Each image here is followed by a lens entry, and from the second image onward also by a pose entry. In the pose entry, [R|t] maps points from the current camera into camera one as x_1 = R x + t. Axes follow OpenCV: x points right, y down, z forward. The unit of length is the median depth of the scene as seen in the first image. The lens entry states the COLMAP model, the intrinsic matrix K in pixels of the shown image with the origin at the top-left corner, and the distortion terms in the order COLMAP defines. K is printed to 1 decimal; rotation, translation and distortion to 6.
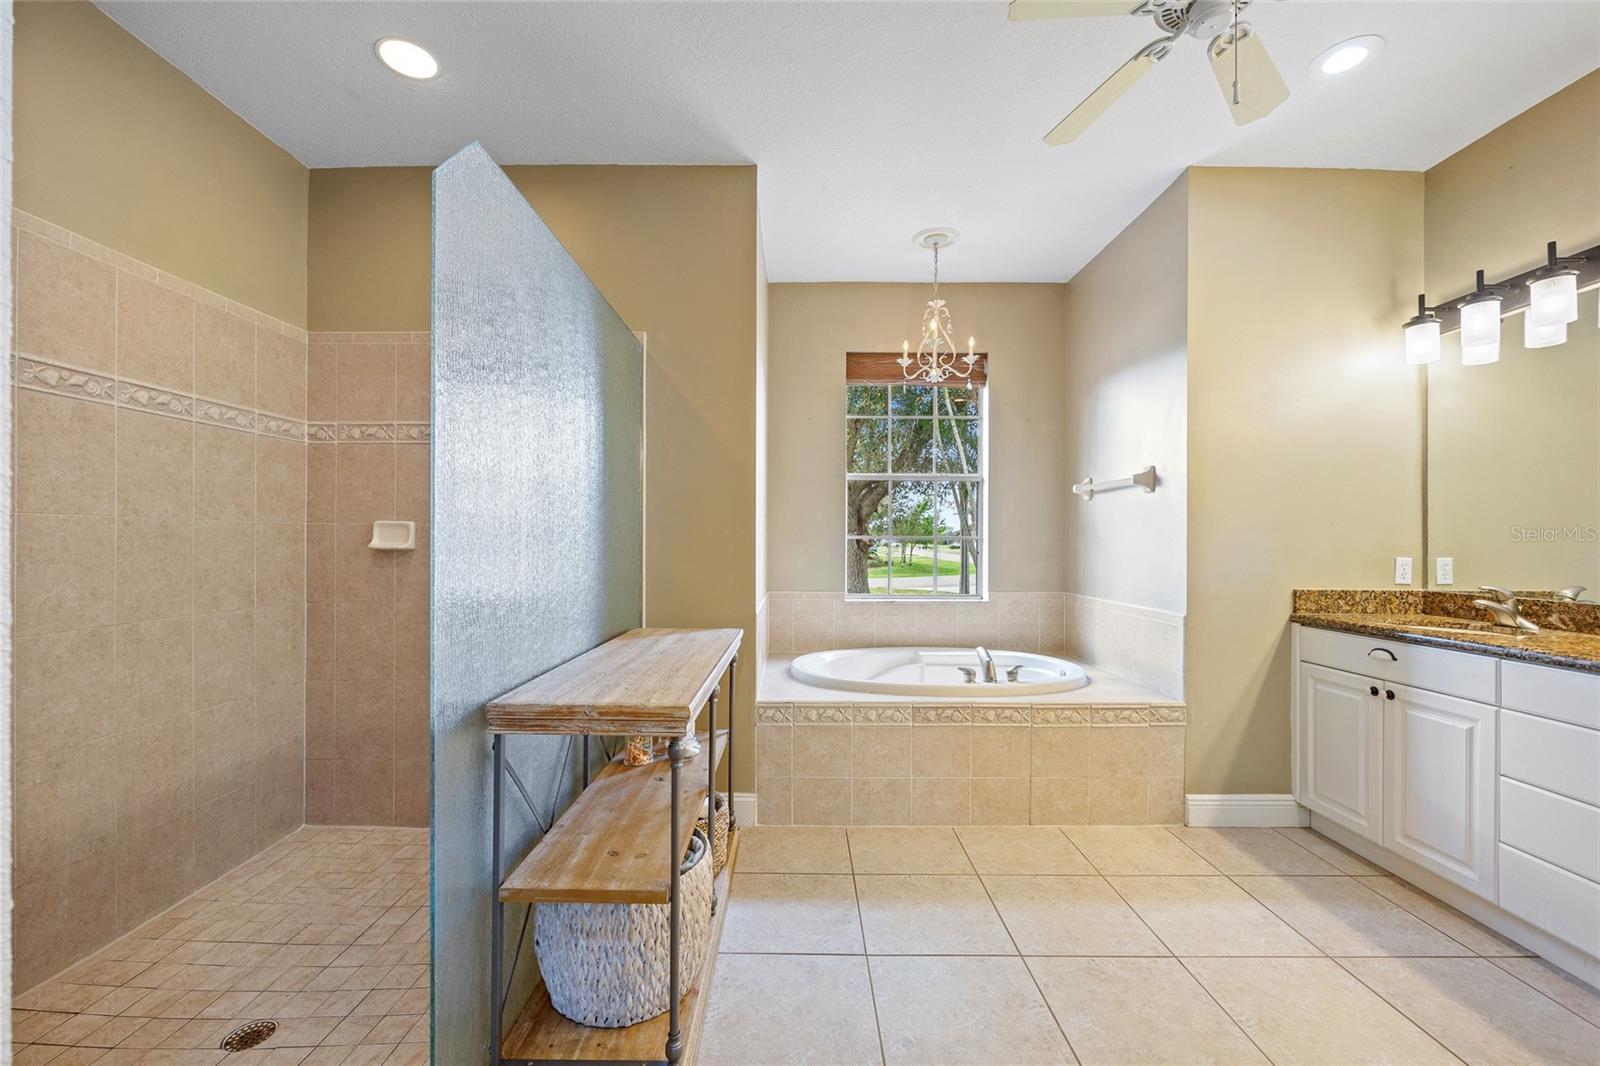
lens RADIAL K [[634.2, 0, 799.9], [0, 634.2, 538.2], [0, 0, 1]] dist [-0.004507, 0.000403]
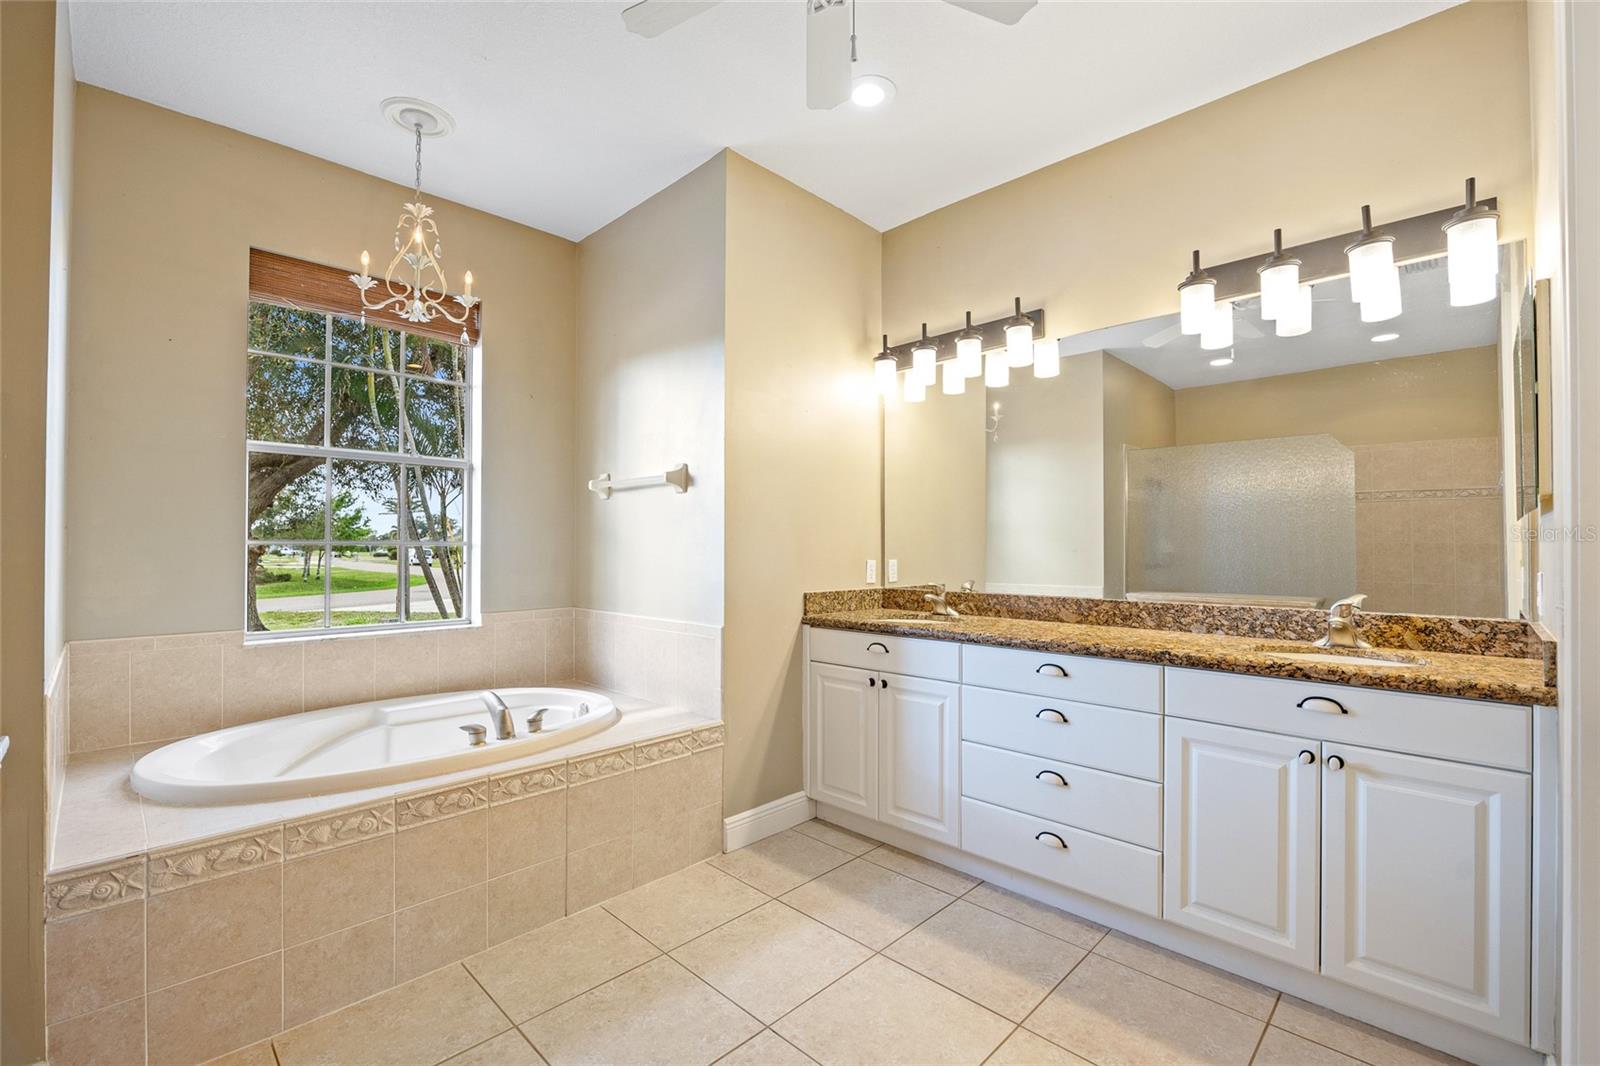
lens RADIAL K [[689.3, 0, 797.2], [0, 689.3, 538.2], [0, 0, 1]] dist [-0.011077, 0.000559]
pose [[0.706359, 0.003999, 0.707842, -0.030746], [0.001227, 0.999976, -0.006875, -0.000738], [-0.707853, 0.005725, 0.706337, 0.208206]]
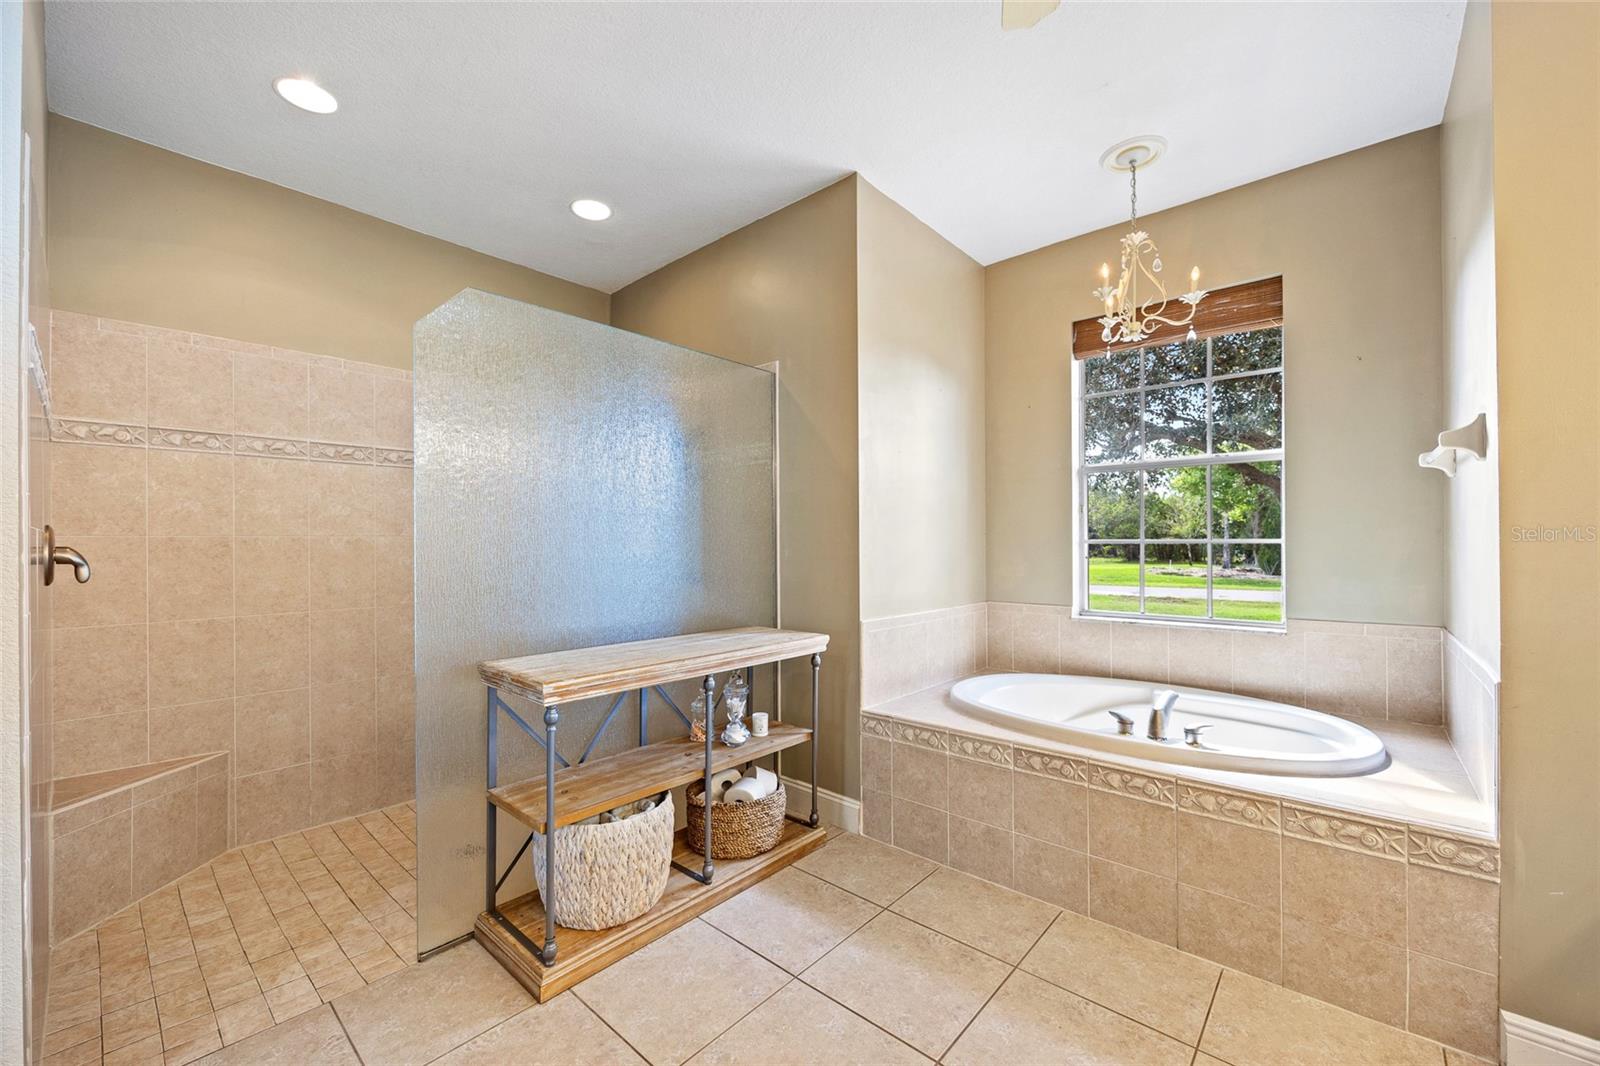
lens RADIAL K [[634.2, 0, 805.9], [0, 634.2, 543.6], [0, 0, 1]] dist [-0.004507, 0.000403]
pose [[0.751756, -0.007279, -0.659401, 0.521396], [0.008603, 0.999962, -0.001230, -0.002891], [0.659385, -0.004748, 0.751790, 0.195413]]
